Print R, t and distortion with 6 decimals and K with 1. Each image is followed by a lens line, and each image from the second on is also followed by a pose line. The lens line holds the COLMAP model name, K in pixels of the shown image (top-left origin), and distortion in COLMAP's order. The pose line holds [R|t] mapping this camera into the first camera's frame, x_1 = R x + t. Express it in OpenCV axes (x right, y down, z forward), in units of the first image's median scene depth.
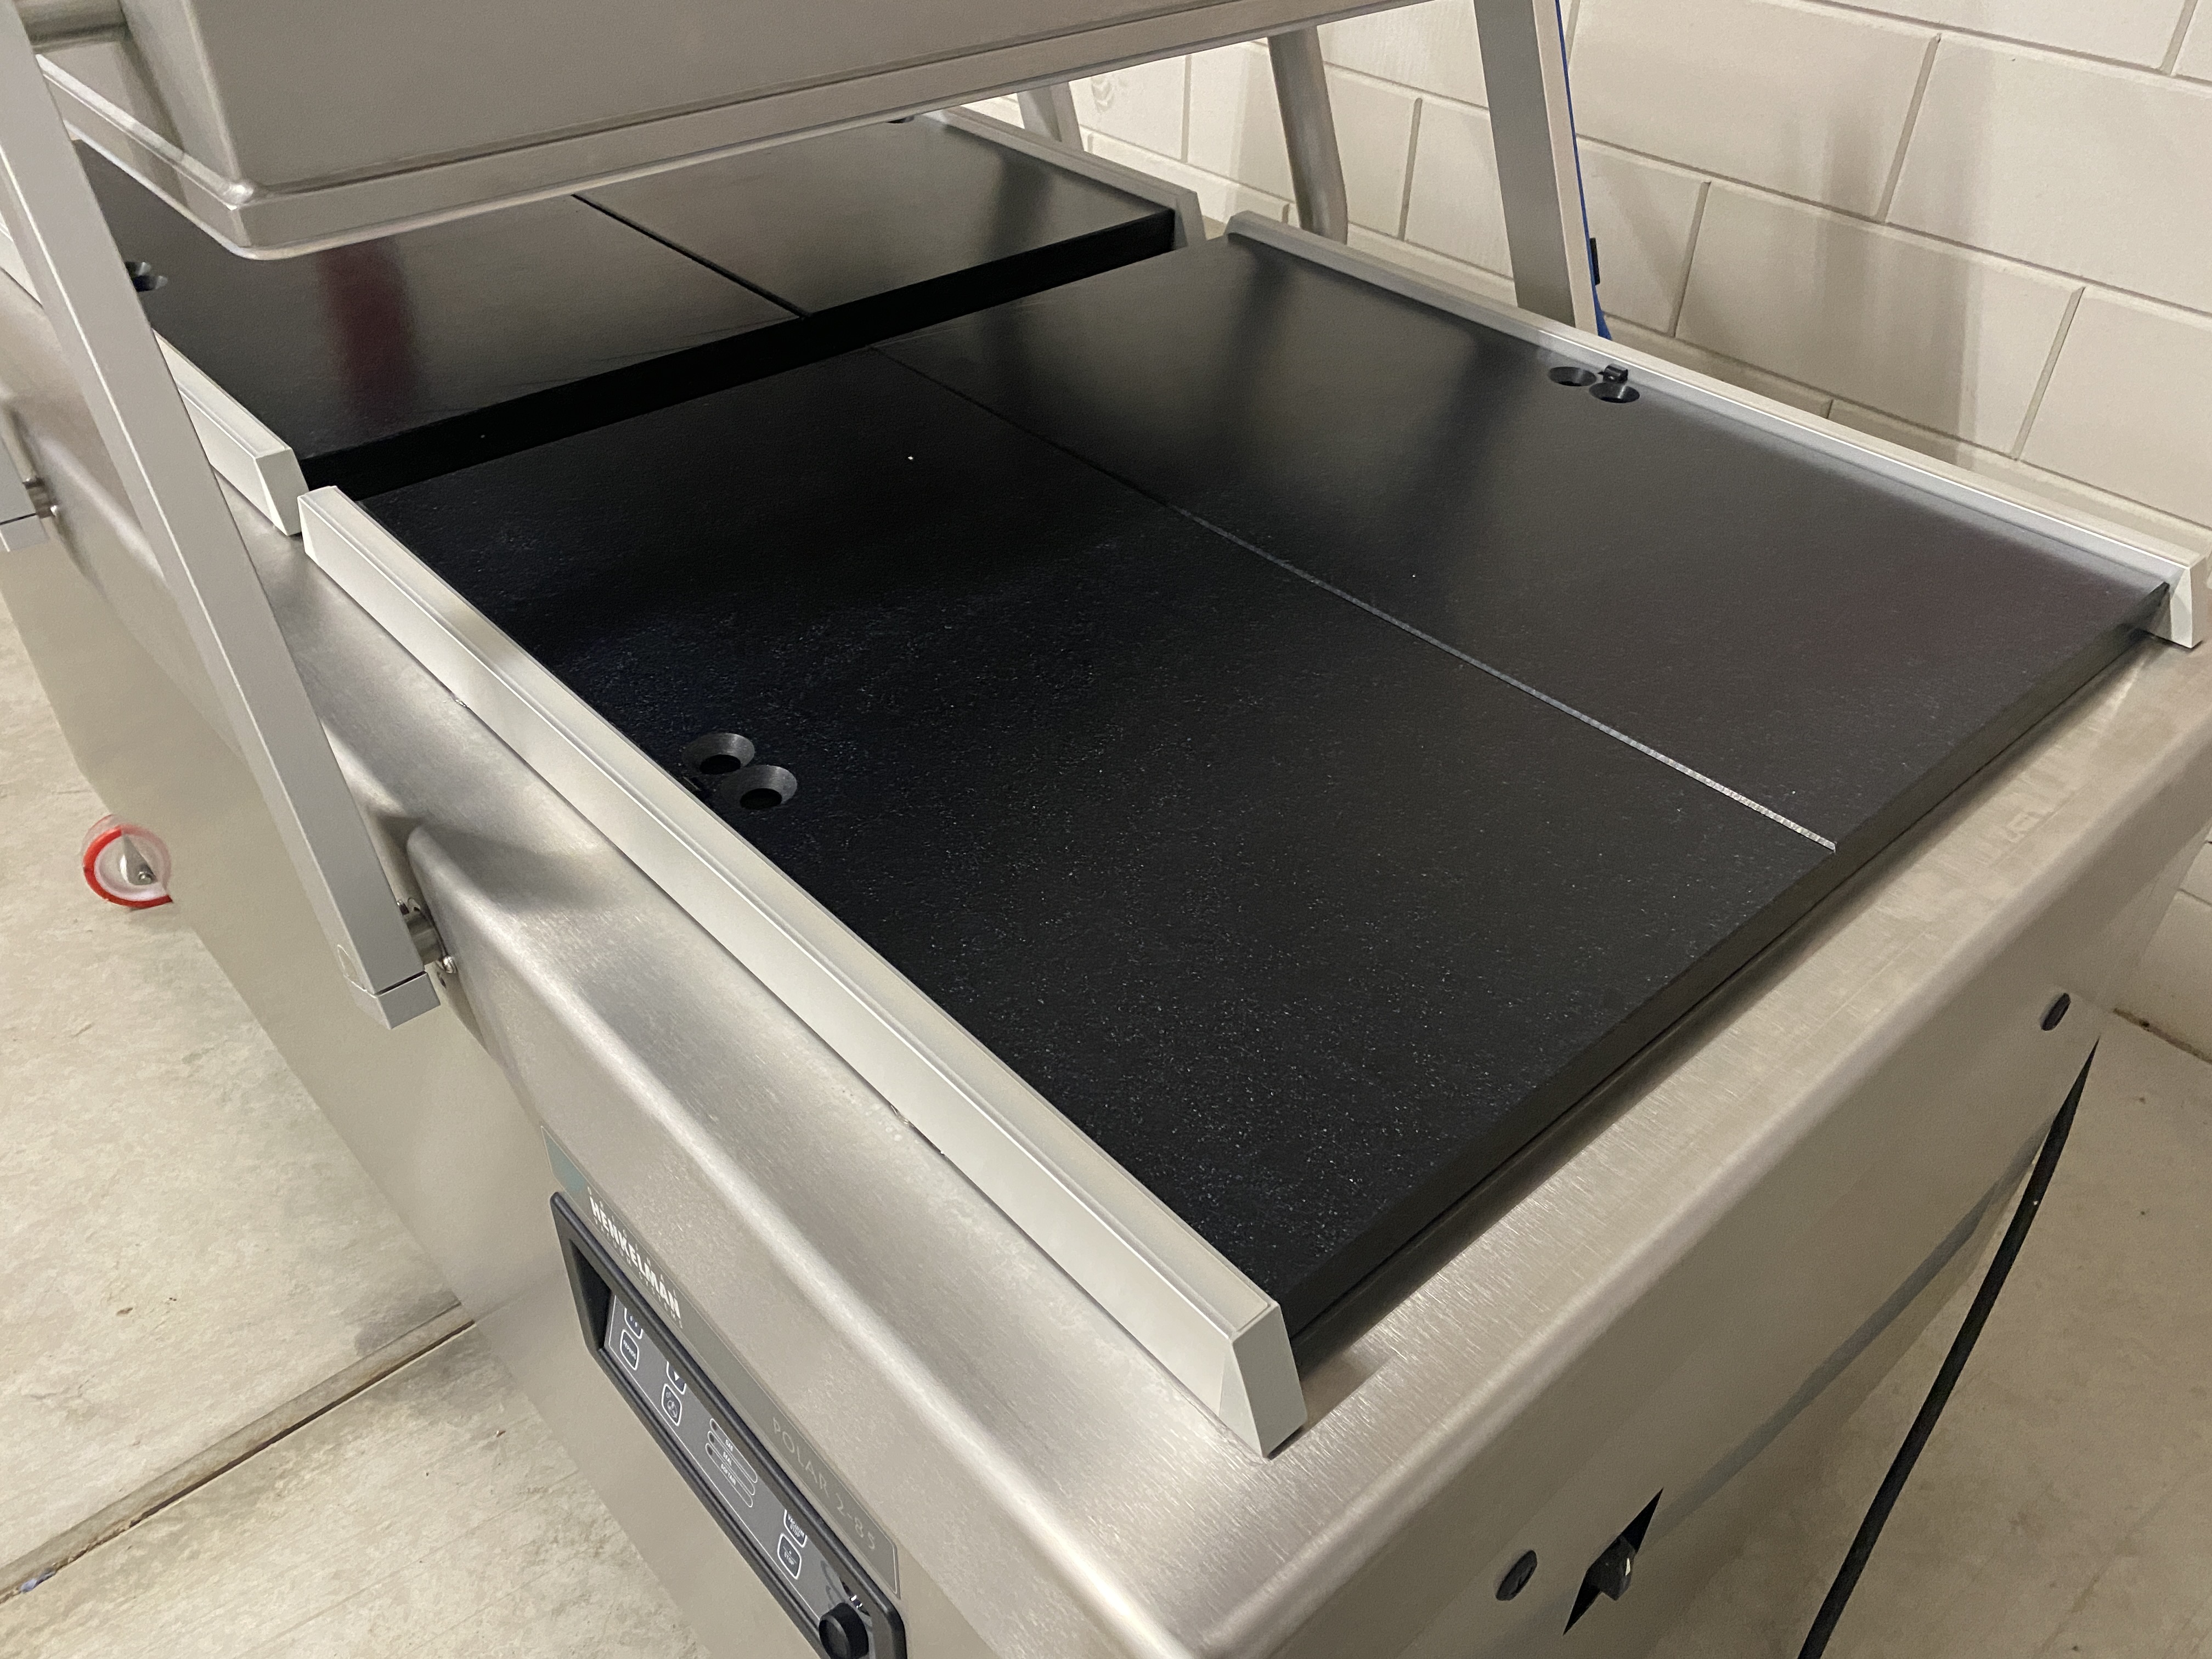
lens RADIAL K [[1702.5, 0, 1106.0], [0, 1702.5, 829.5], [0, 0, 1]] dist [-0.002363, -0.002128]
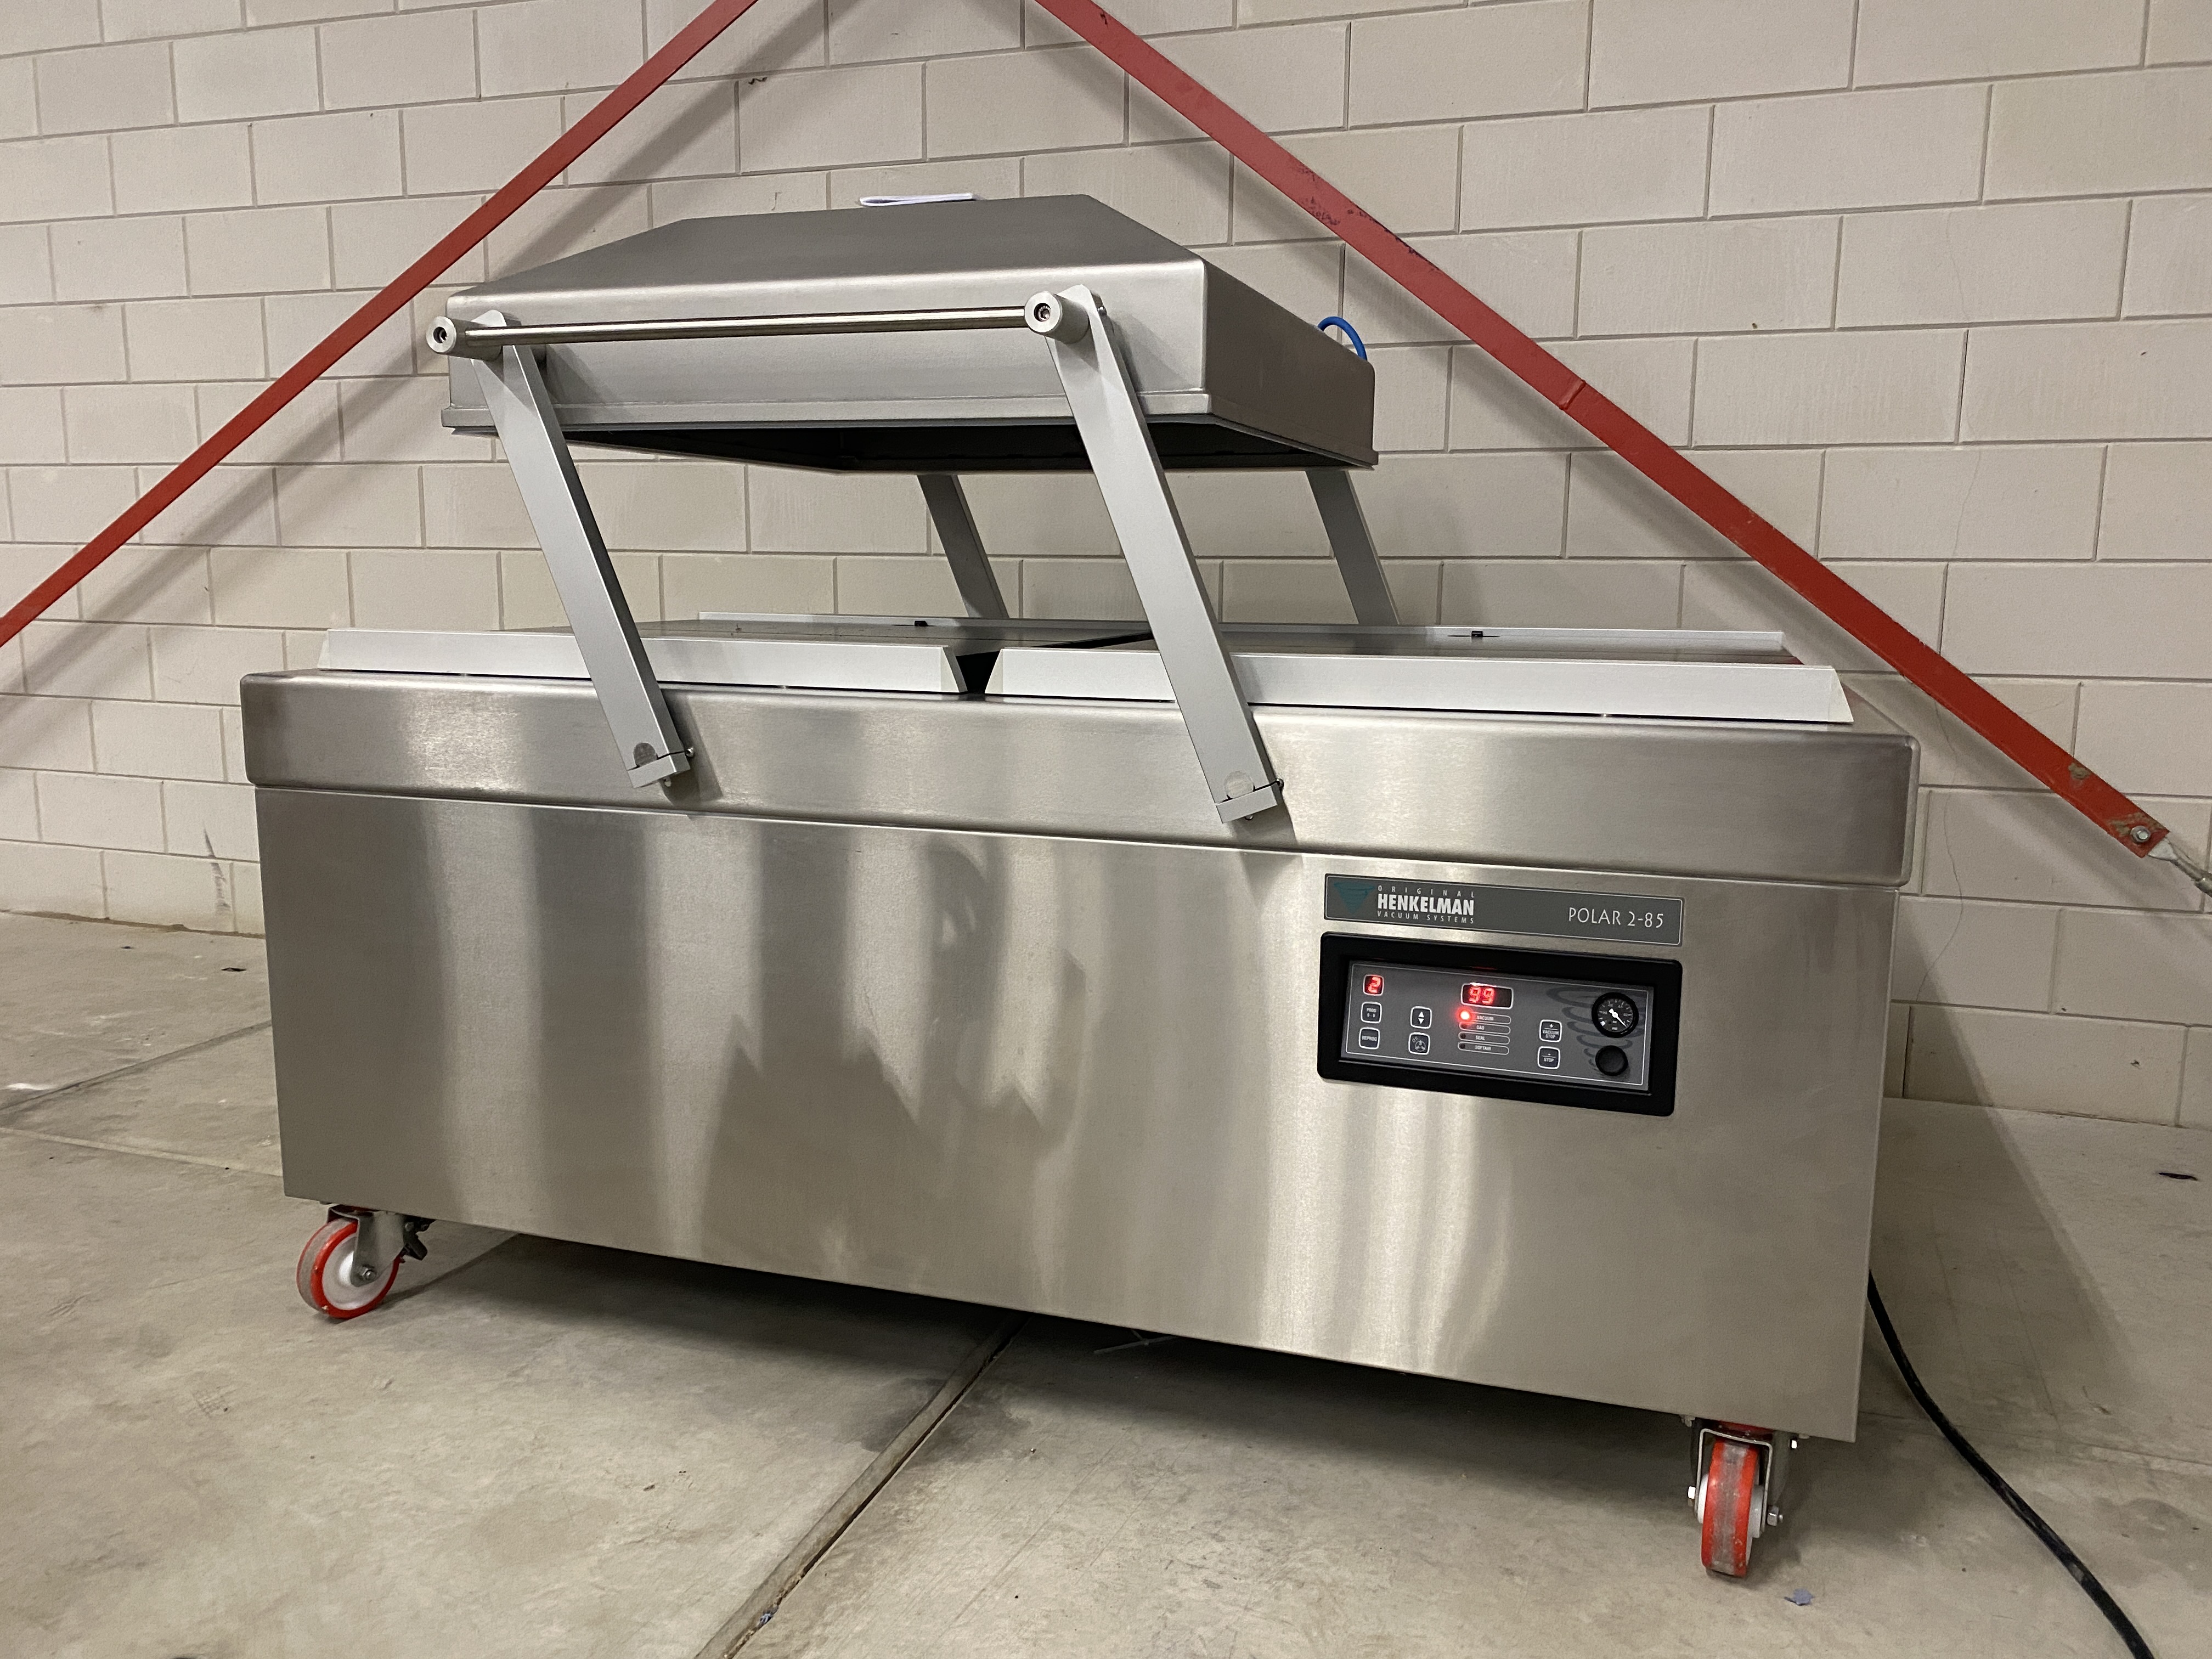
lens RADIAL K [[1696.6, 0, 1111.3], [0, 1696.6, 816.1], [0, 0, 1]] dist [0.015300, -0.005579]
pose [[0.874923, -0.092337, 0.475378, -0.857065], [0.310803, 0.859867, -0.405006, 0.481338], [-0.371365, 0.502098, 0.781016, -0.206540]]
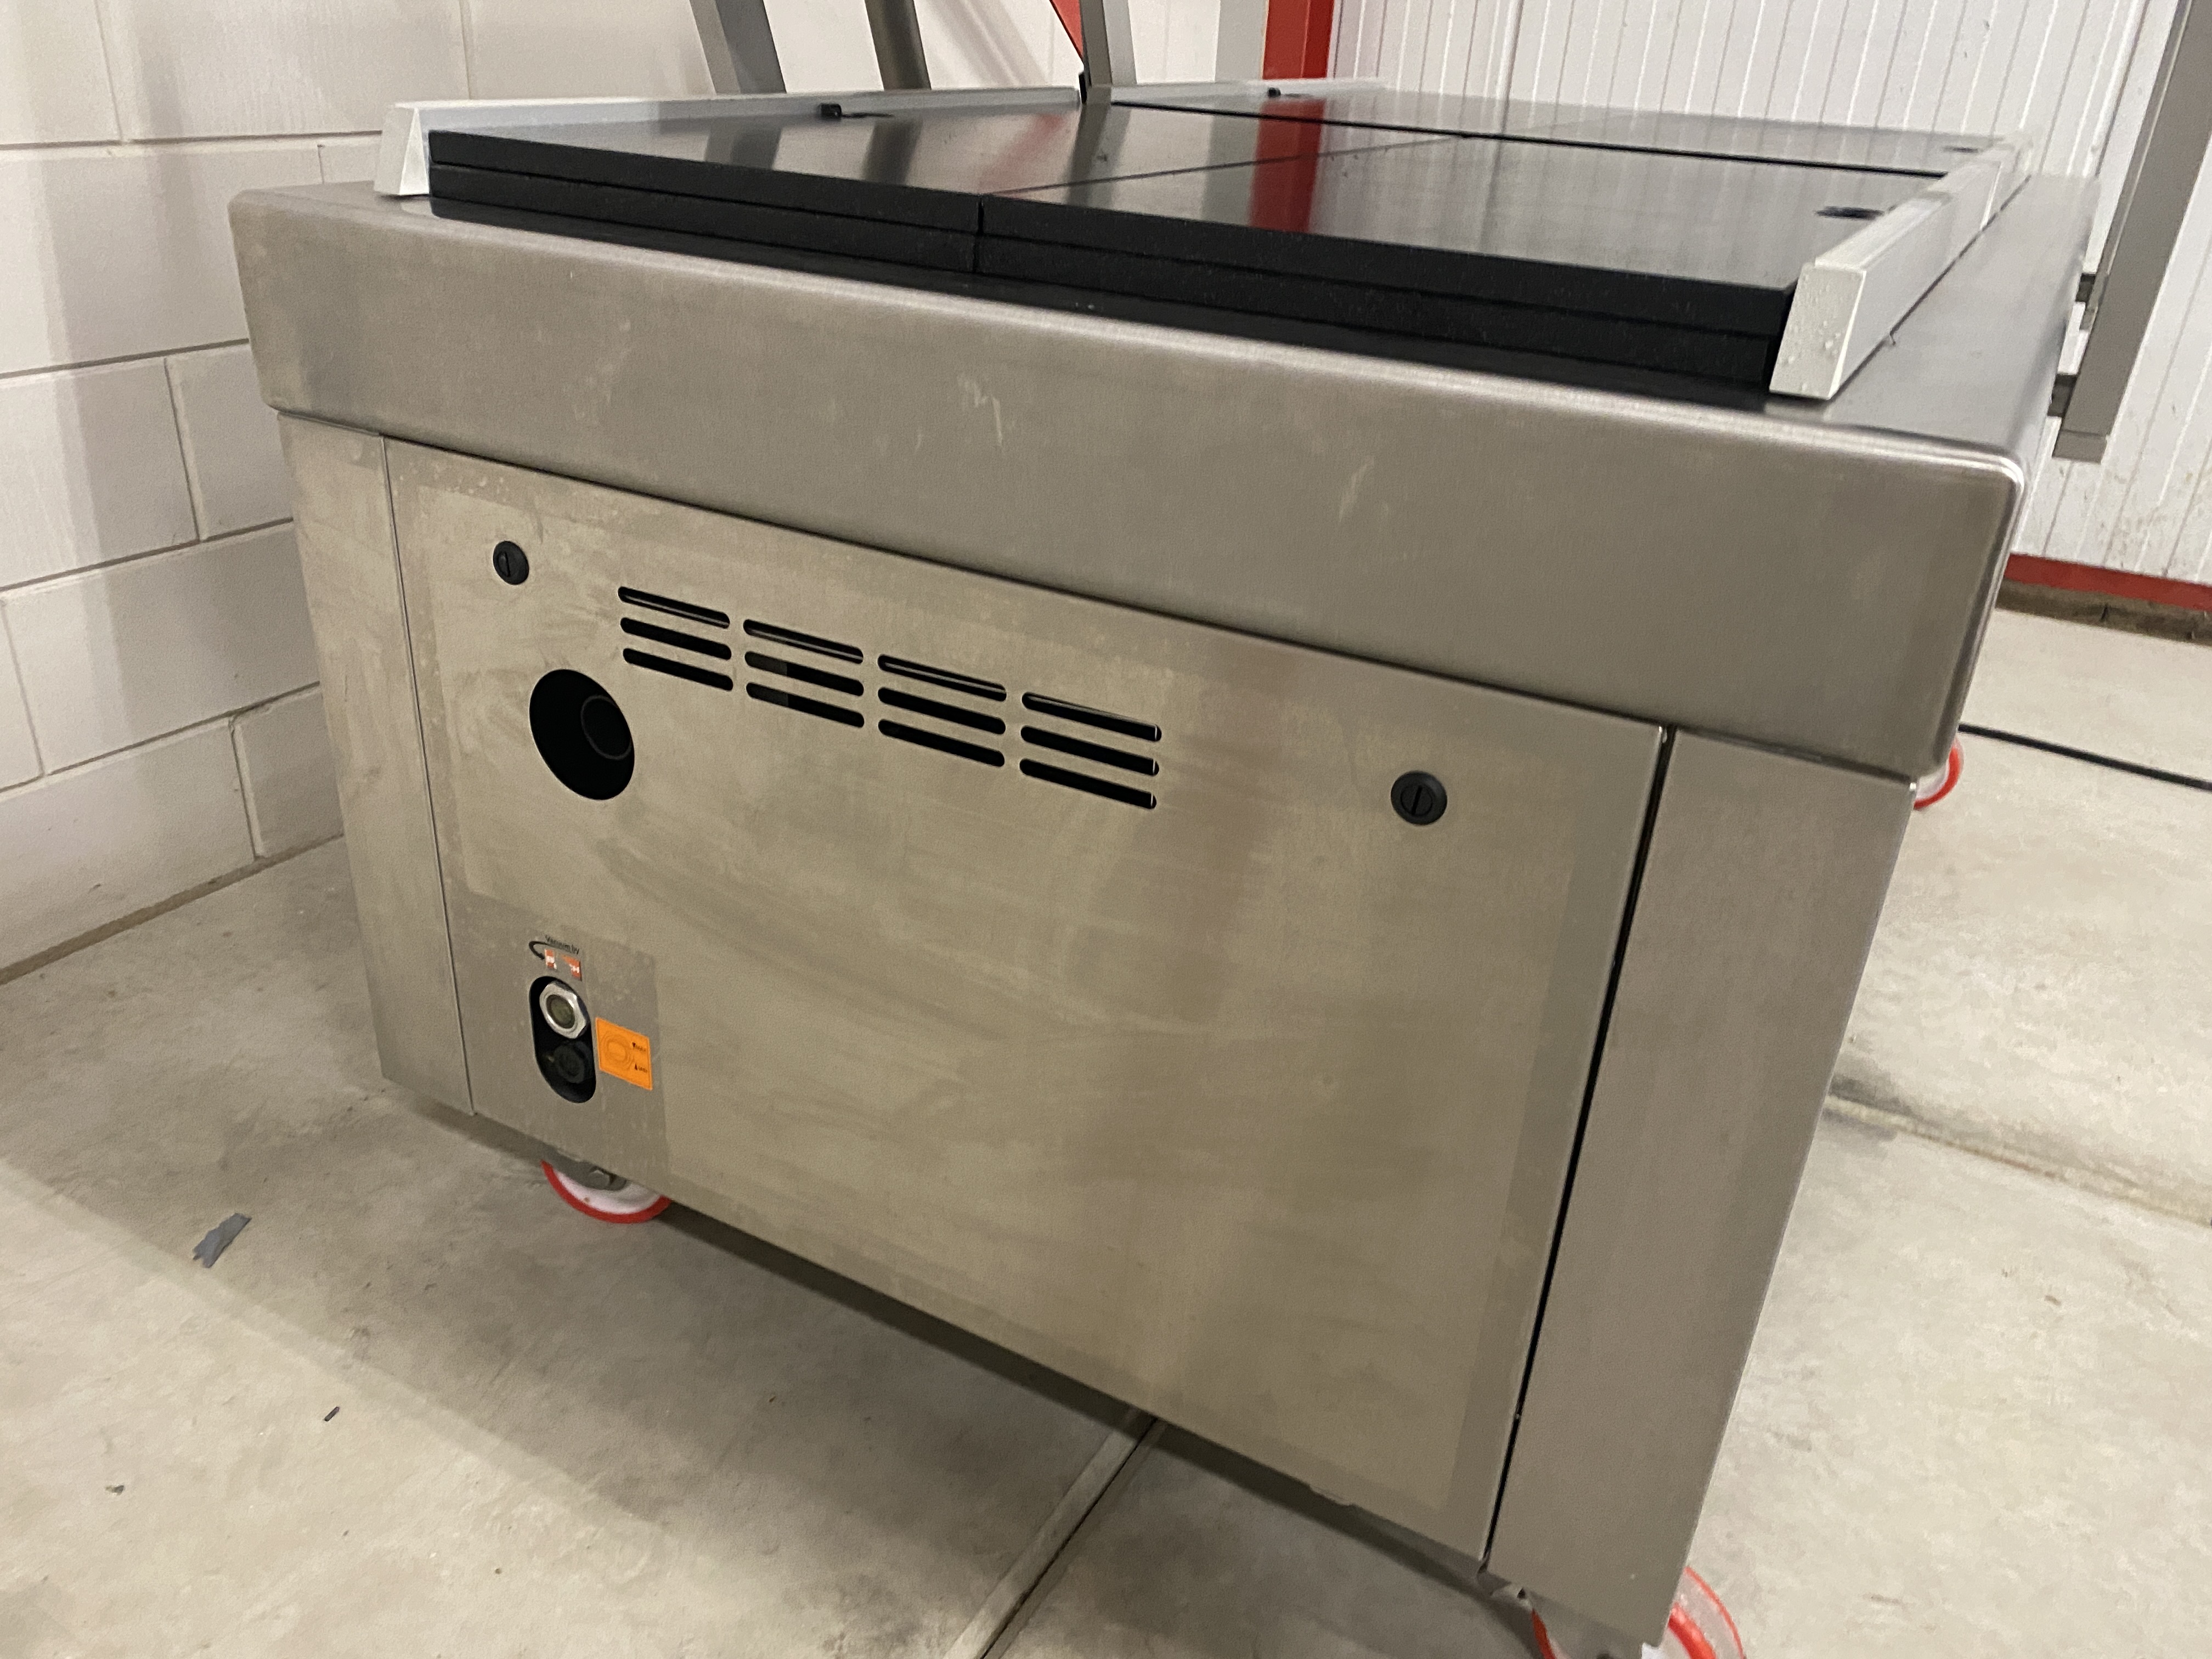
lens RADIAL K [[1696.6, 0, 1111.3], [0, 1696.6, 816.1], [0, 0, 1]] dist [0.015300, -0.005579]
pose [[-0.324446, -0.448236, 0.832958, -1.134035], [0.537074, 0.637588, 0.552298, -0.706041], [-0.778644, 0.626551, 0.033874, 1.284576]]
